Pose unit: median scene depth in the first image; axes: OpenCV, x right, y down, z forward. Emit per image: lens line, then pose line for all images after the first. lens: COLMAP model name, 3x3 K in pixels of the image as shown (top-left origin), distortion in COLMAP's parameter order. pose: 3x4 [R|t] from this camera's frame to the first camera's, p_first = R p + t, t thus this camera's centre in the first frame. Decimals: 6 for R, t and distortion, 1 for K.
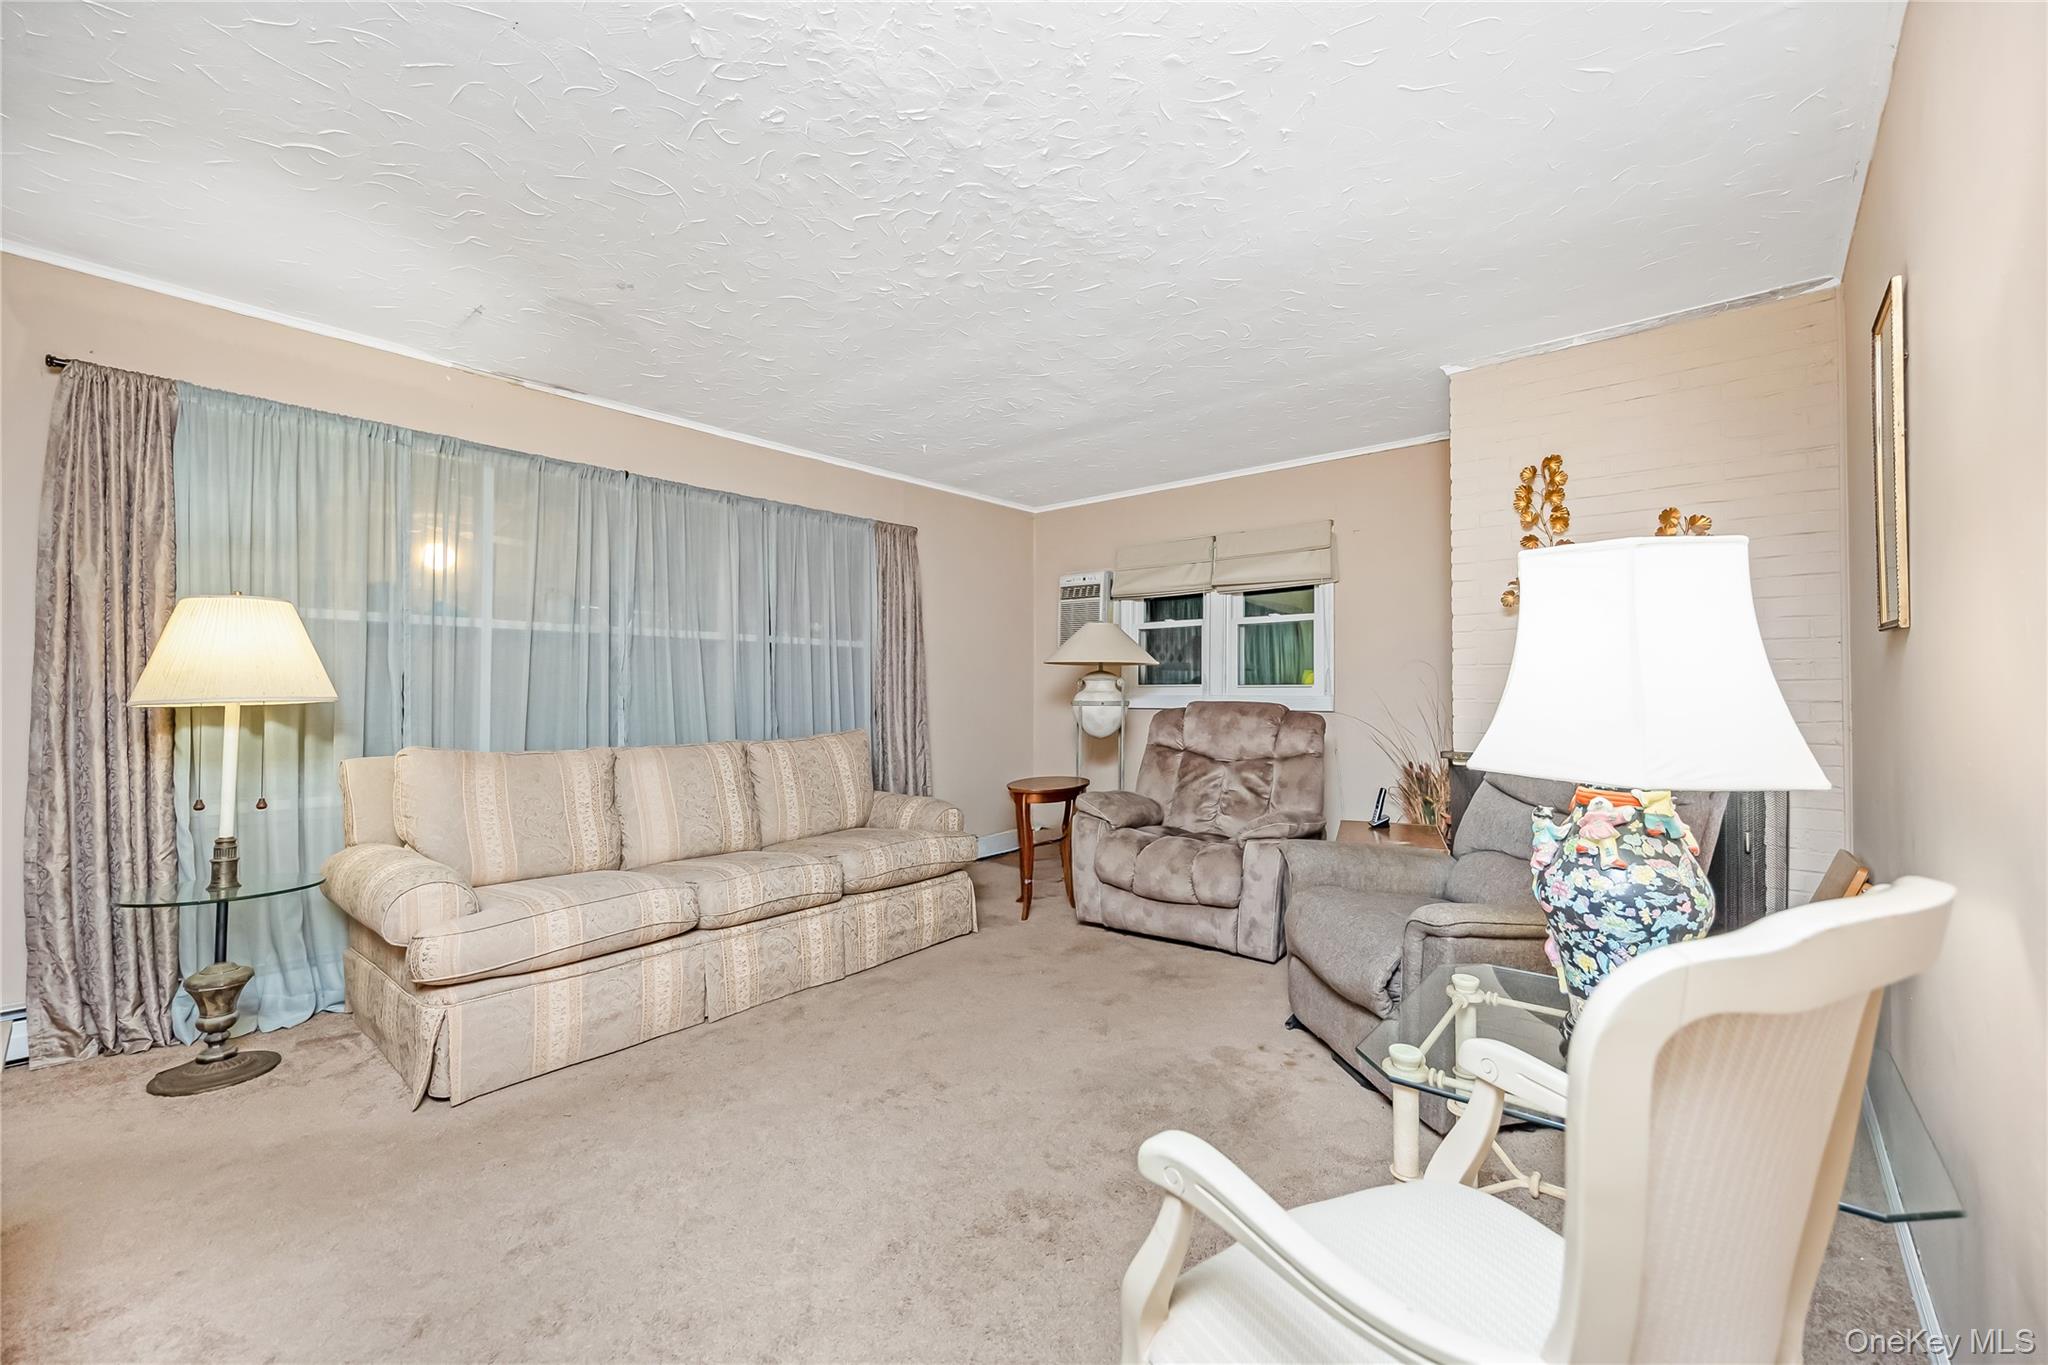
lens RADIAL K [[824.2, 0, 1024.0], [0, 824.2, 682.5], [0, 0, 1]] dist [-0.001375, -0.000150]
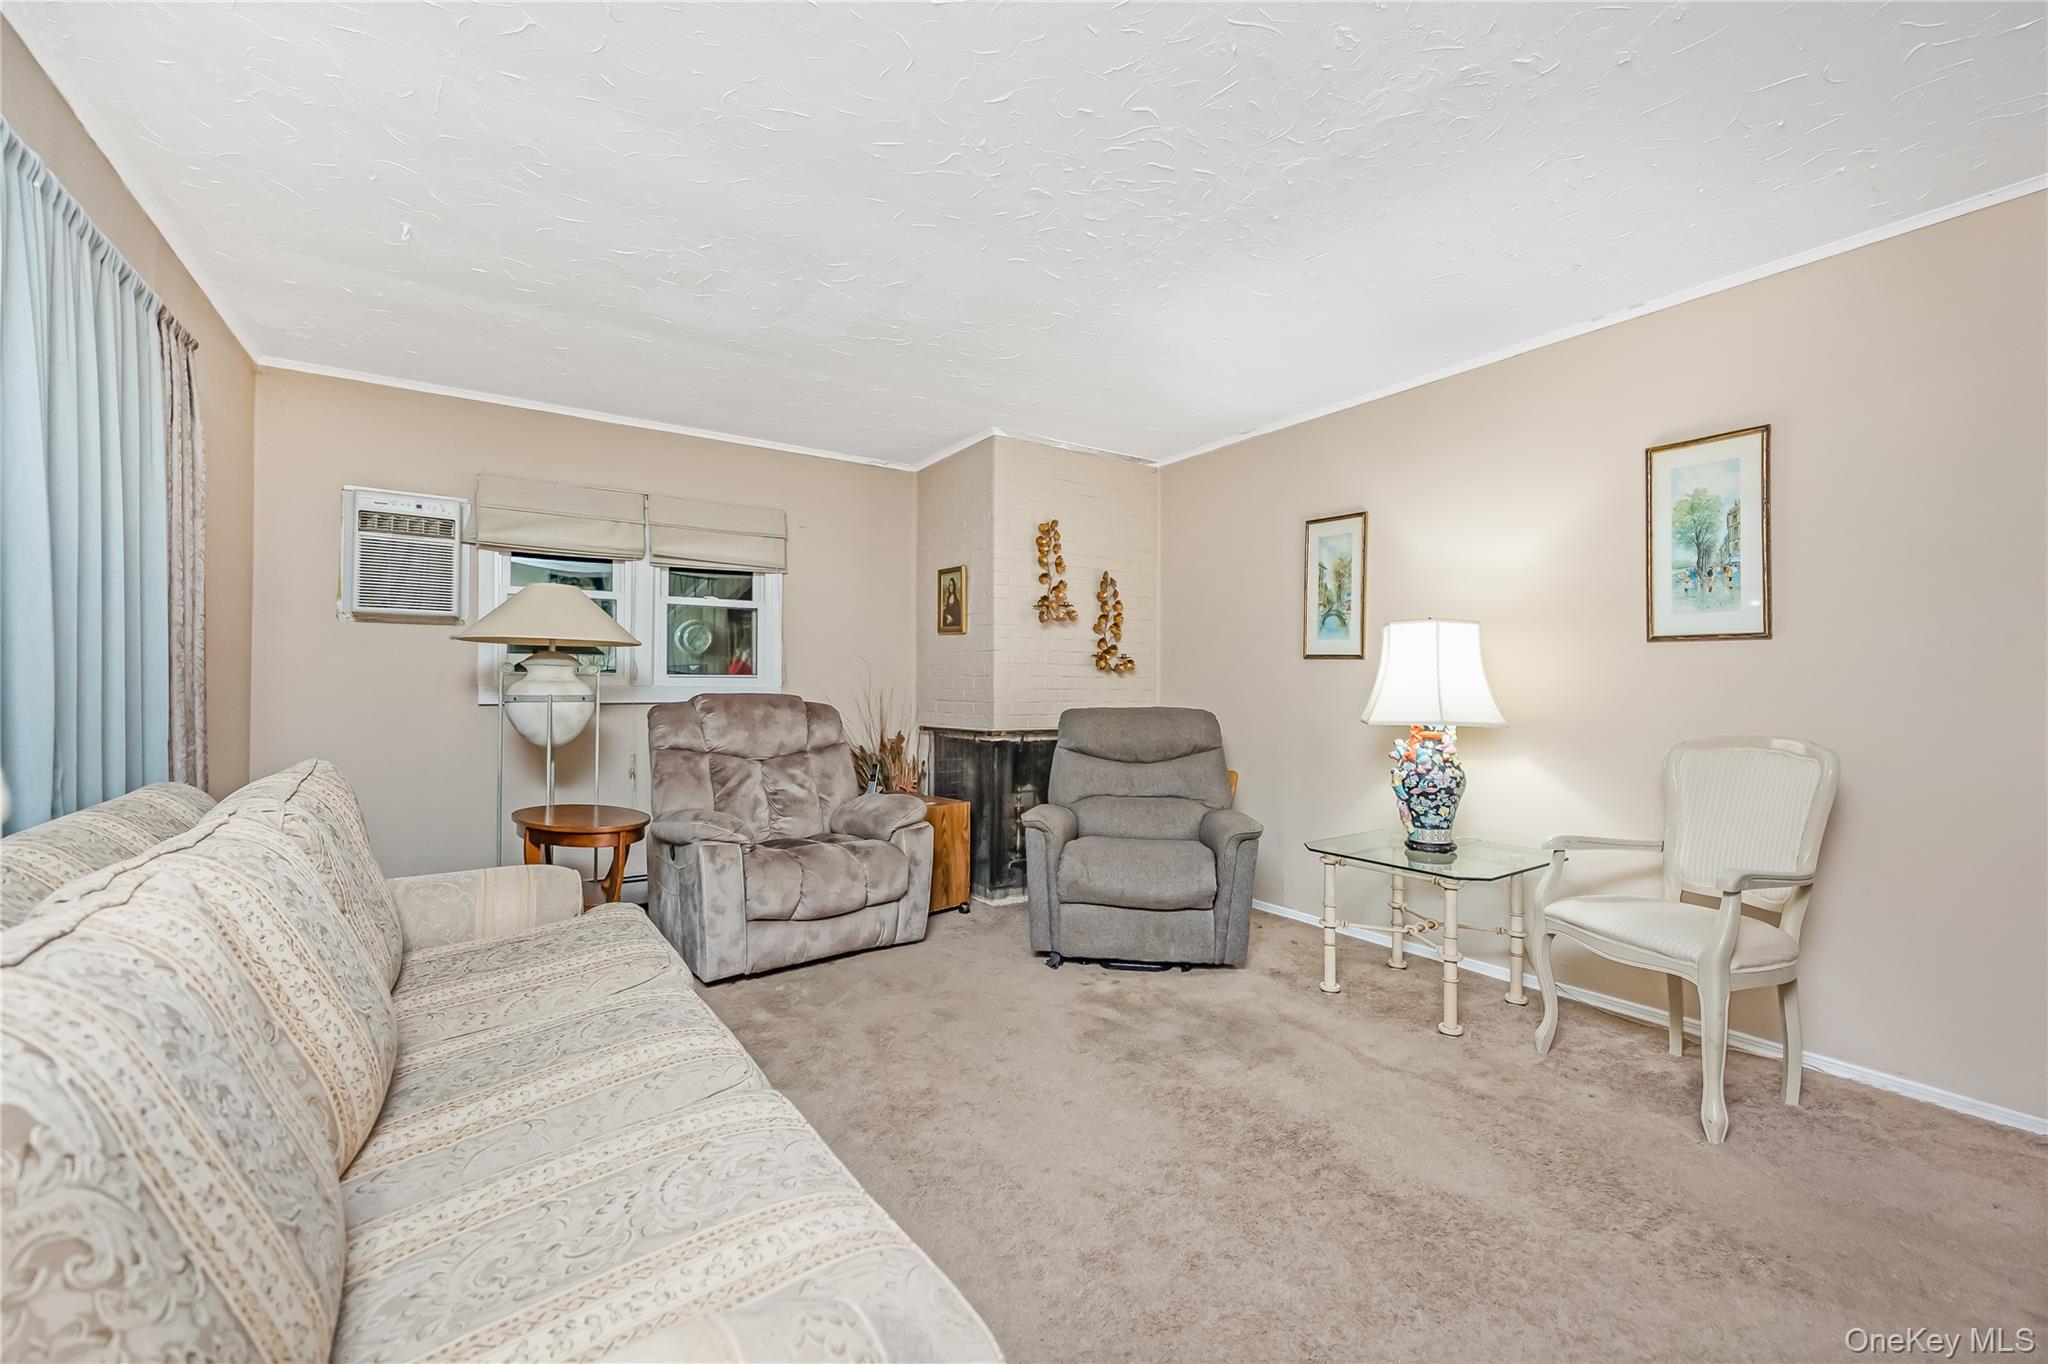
lens RADIAL K [[824.2, 0, 1024.0], [0, 824.2, 682.0], [0, 0, 1]] dist [-0.001375, -0.000150]
pose [[0.266652, 0.001642, 0.963792, -0.532509], [-0.016607, 0.999858, 0.002891, 0.003121], [-0.963650, -0.016776, 0.266641, 0.464449]]
